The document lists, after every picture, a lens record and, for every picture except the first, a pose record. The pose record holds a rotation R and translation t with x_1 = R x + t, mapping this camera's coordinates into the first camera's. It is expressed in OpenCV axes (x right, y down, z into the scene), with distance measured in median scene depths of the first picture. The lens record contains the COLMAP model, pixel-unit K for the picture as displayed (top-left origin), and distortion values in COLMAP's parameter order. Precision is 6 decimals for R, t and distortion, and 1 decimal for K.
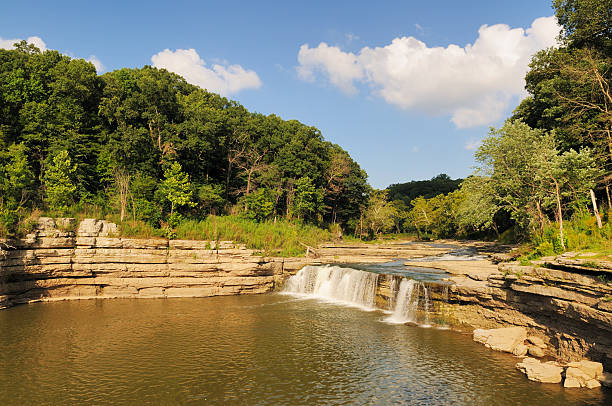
lens RADIAL K [[460.1, 0, 307.1], [0, 460.1, 196.5], [0, 0, 1]] dist [0.001330, -0.062005]
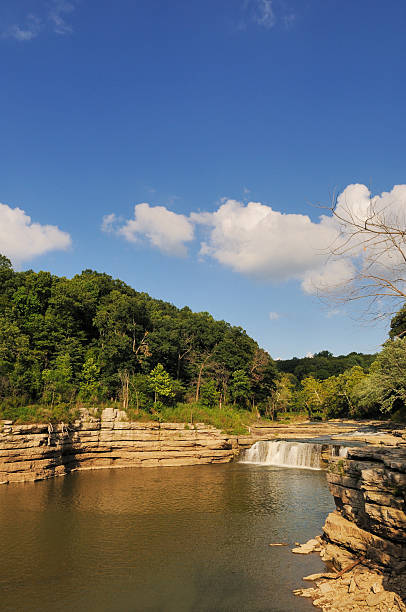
lens RADIAL K [[509.1, 0, 202.3], [0, 509.1, 296.6], [0, 0, 1]] dist [-0.006608, -0.002024]
pose [[0.997676, 0.003955, 0.068026, -0.279952], [0.005817, 0.989726, -0.142861, -0.059250], [-0.067892, 0.142925, 0.987402, -0.543953]]
